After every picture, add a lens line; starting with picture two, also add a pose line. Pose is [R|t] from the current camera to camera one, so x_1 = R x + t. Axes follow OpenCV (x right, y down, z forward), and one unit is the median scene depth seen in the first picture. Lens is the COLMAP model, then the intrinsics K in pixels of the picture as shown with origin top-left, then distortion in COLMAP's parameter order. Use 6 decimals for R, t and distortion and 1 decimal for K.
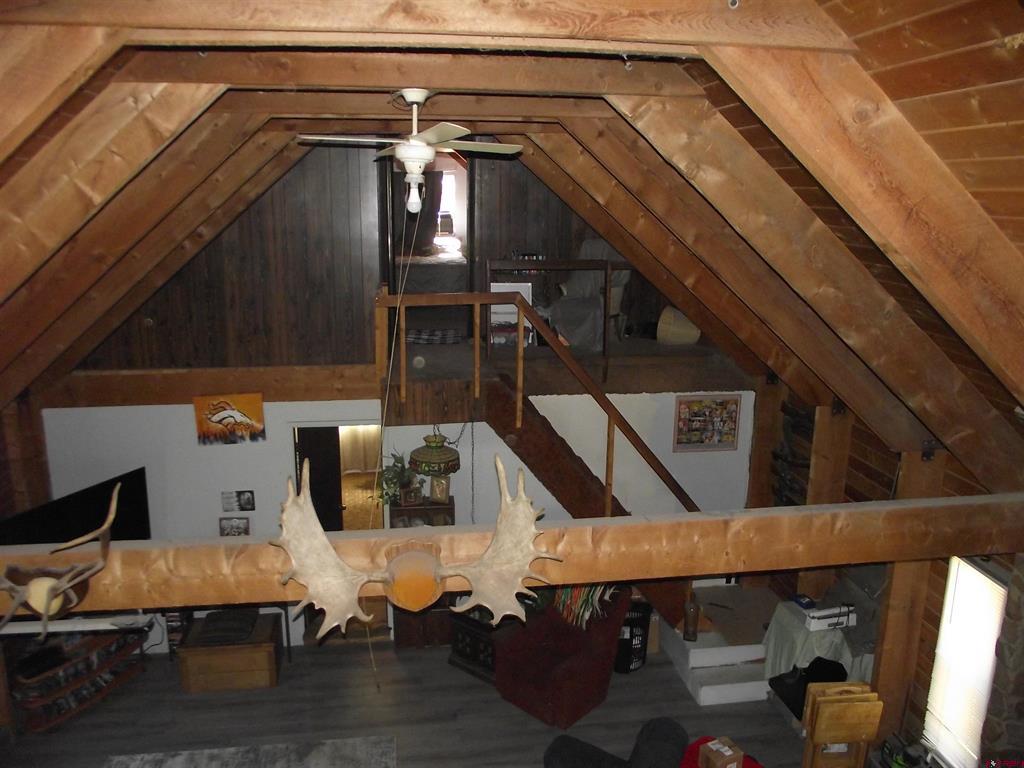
lens RADIAL K [[818.7, 0, 506.4], [0, 818.7, 380.3], [0, 0, 1]] dist [-0.088714, 0.044476]
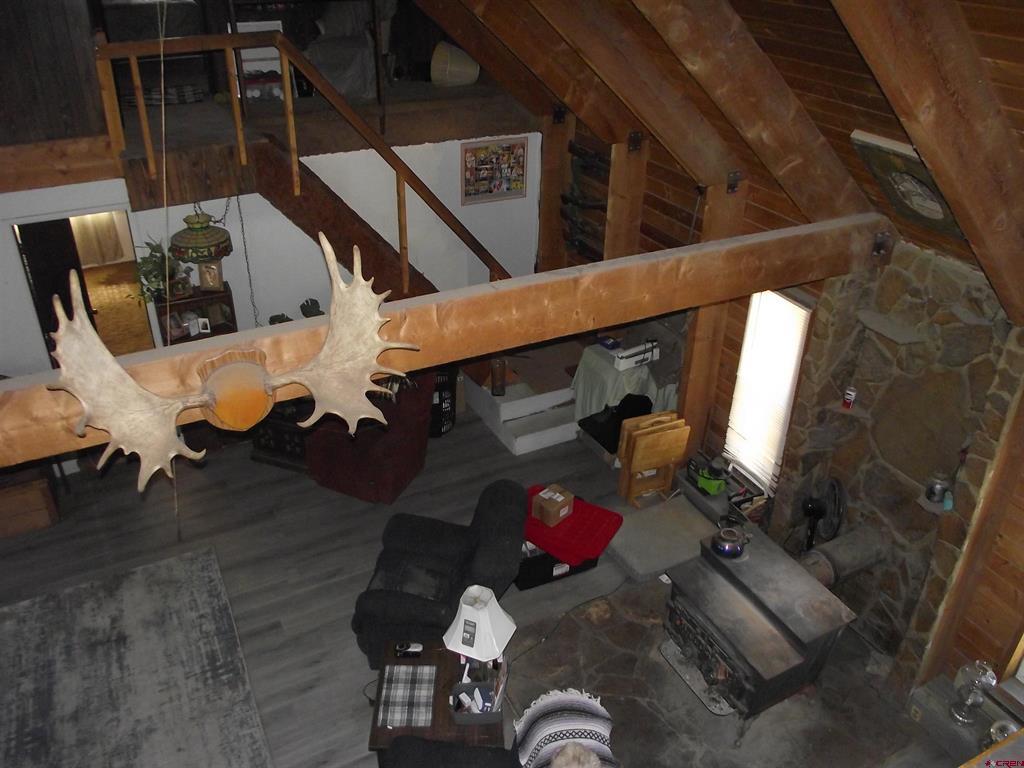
lens RADIAL K [[818.7, 0, 519.4], [0, 818.7, 375.9], [0, 0, 1]] dist [-0.088714, 0.044476]
pose [[0.941902, -0.158977, 0.295882, -0.049981], [0.066370, 0.951620, 0.300025, -0.002692], [-0.329264, -0.262956, 0.906884, 0.093367]]
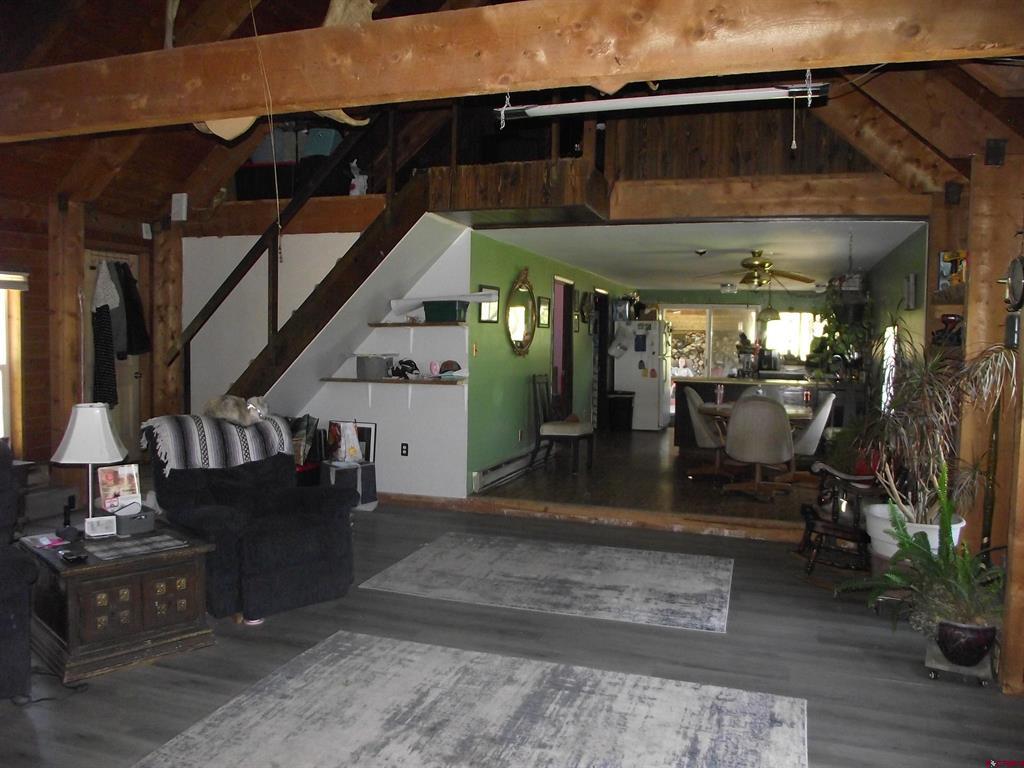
lens RADIAL K [[819.5, 0, 506.8], [0, 819.5, 383.6], [0, 0, 1]] dist [-0.067483, 0.033858]
pose [[-0.893682, -0.049673, 0.445943, -0.379137], [0.074850, 0.963425, 0.257314, 0.168915], [-0.442414, 0.263336, -0.857277, 1.437233]]
